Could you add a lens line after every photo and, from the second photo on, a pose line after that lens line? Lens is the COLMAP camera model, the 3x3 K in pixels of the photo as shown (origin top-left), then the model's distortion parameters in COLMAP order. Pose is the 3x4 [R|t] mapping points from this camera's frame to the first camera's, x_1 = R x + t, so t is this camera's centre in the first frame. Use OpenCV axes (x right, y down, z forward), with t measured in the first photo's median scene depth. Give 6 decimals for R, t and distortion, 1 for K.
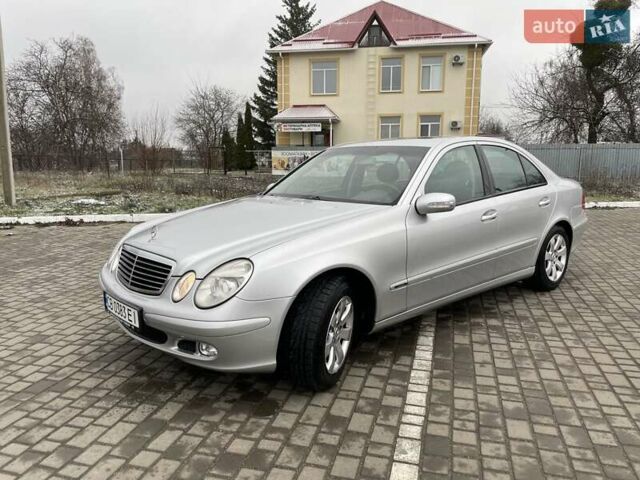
lens RADIAL K [[487.2, 0, 321.3], [0, 487.2, 248.7], [0, 0, 1]] dist [0.076786, -0.112031]
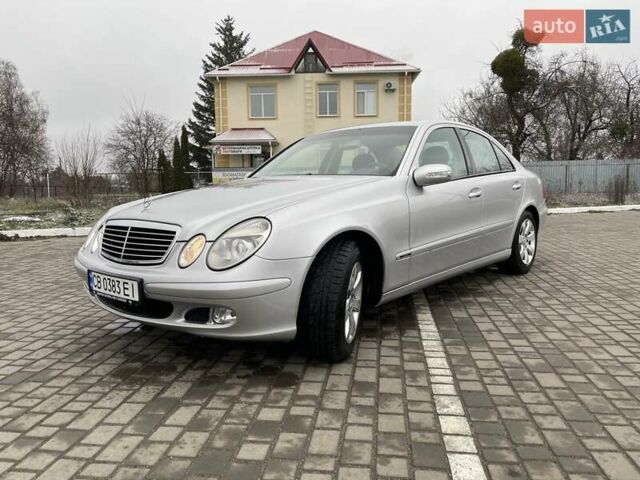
lens RADIAL K [[487.5, 0, 322.3], [0, 487.5, 240.7], [0, 0, 1]] dist [0.079449, -0.115190]
pose [[0.990883, -0.027651, 0.131859, -0.131132], [0.036877, 0.997000, -0.068045, 0.106549], [-0.129582, 0.072288, 0.988930, 0.048002]]
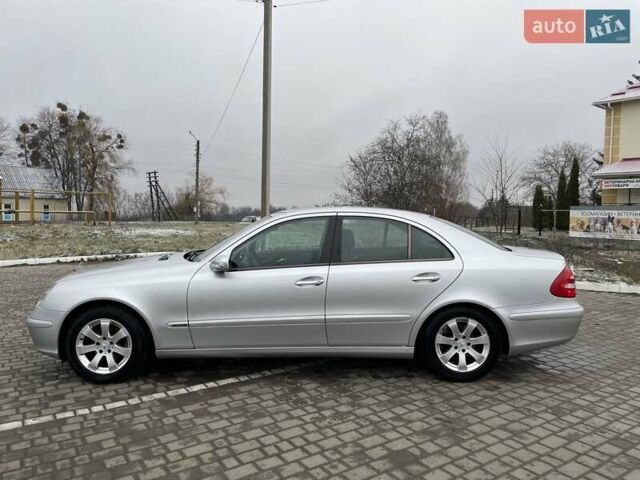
lens RADIAL K [[487.2, 0, 321.3], [0, 487.2, 248.7], [0, 0, 1]] dist [0.076786, -0.112031]
pose [[0.751378, 0.059798, -0.657157, 1.266306], [-0.134507, 0.988856, -0.063812, -0.088657], [0.646018, 0.136339, 0.751047, 0.258208]]
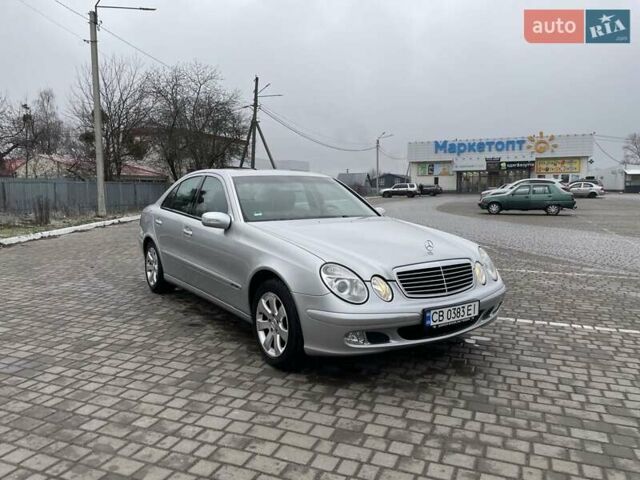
lens RADIAL K [[487.5, 0, 322.3], [0, 487.5, 240.7], [0, 0, 1]] dist [0.079449, -0.115190]
pose [[0.118889, -0.104971, 0.987343, -1.422606], [0.188760, 0.978651, 0.081317, -0.175999], [-0.974800, 0.176703, 0.136165, 1.019004]]
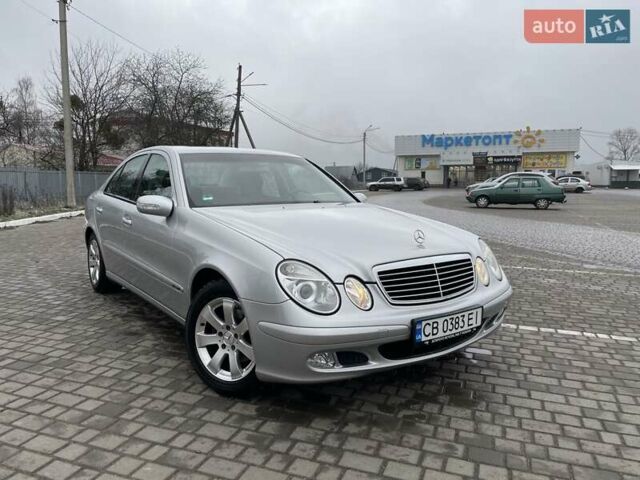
lens RADIAL K [[487.5, 0, 322.3], [0, 487.5, 240.7], [0, 0, 1]] dist [0.079449, -0.115190]
pose [[0.093166, -0.116243, 0.988842, -1.173961], [0.181463, 0.978509, 0.097932, -0.139608], [-0.978975, 0.170314, 0.112257, 1.004367]]
